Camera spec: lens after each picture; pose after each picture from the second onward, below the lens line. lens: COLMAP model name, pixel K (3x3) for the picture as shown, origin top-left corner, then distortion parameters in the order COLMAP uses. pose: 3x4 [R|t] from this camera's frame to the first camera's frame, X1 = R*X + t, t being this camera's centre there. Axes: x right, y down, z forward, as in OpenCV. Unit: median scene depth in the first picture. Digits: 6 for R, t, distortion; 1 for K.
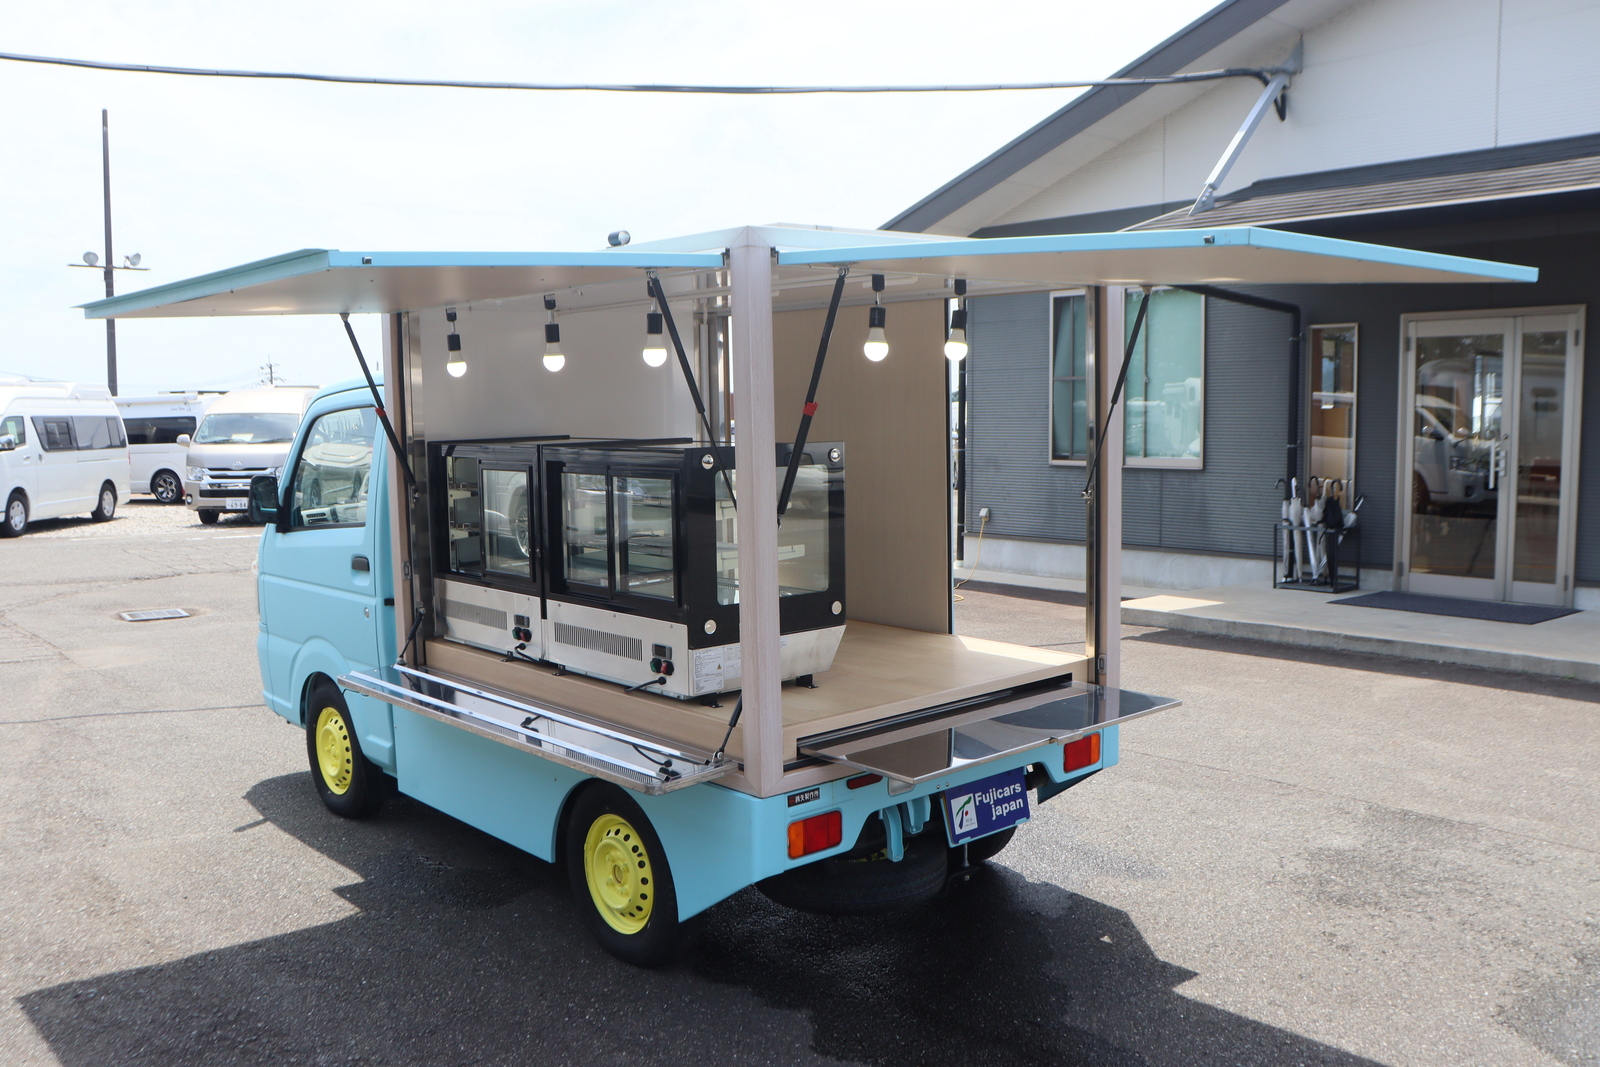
lens RADIAL K [[1348.0, 0, 800.0], [0, 1348.0, 533.5], [0, 0, 1]] dist [-0.143551, 0.139487]
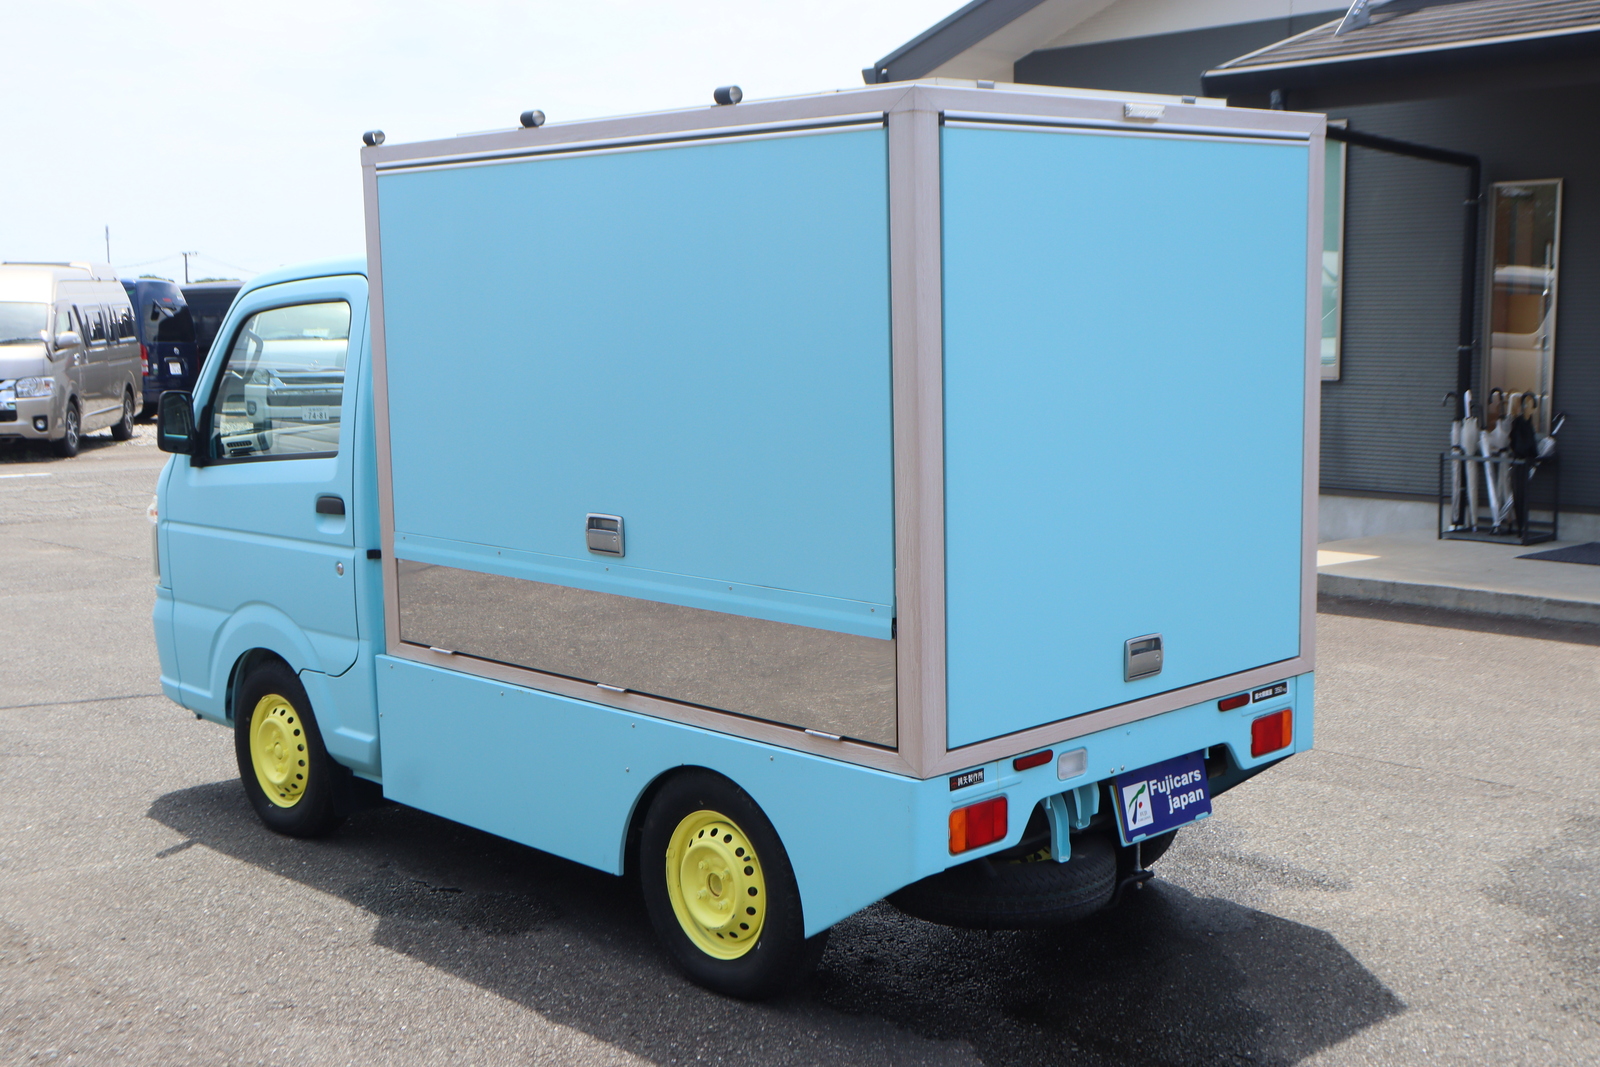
lens RADIAL K [[1878.8, 0, 800.0], [0, 1878.8, 533.5], [0, 0, 1]] dist [0.012012, 0.055396]
pose [[0.999255, -0.005427, 0.038201, -0.112616], [0.004177, 0.999456, 0.032729, 0.005064], [-0.038358, -0.032545, 0.998734, -0.117190]]
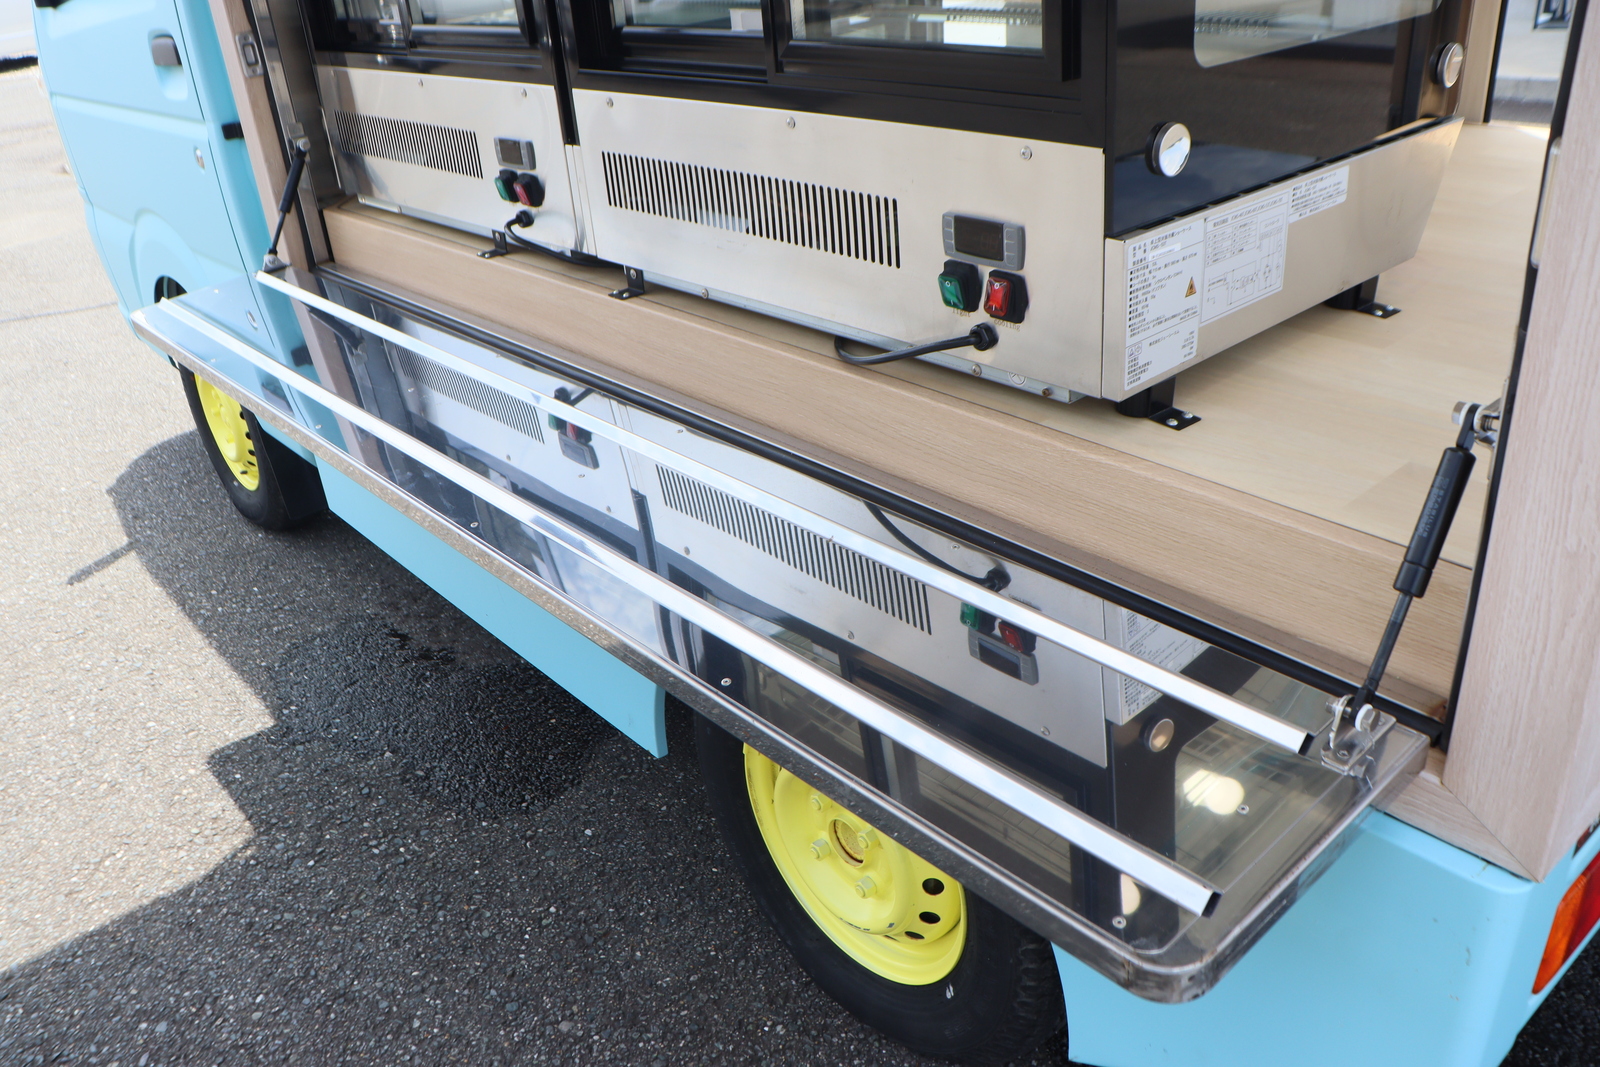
lens RADIAL K [[1292.9, 0, 800.0], [0, 1292.9, 533.5], [0, 0, 1]] dist [-0.206214, 0.208441]
pose [[0.997957, -0.049191, -0.040771, -0.115751], [0.060971, 0.923956, 0.377608, 0.034261], [0.019095, -0.379323, 0.925067, 0.619787]]
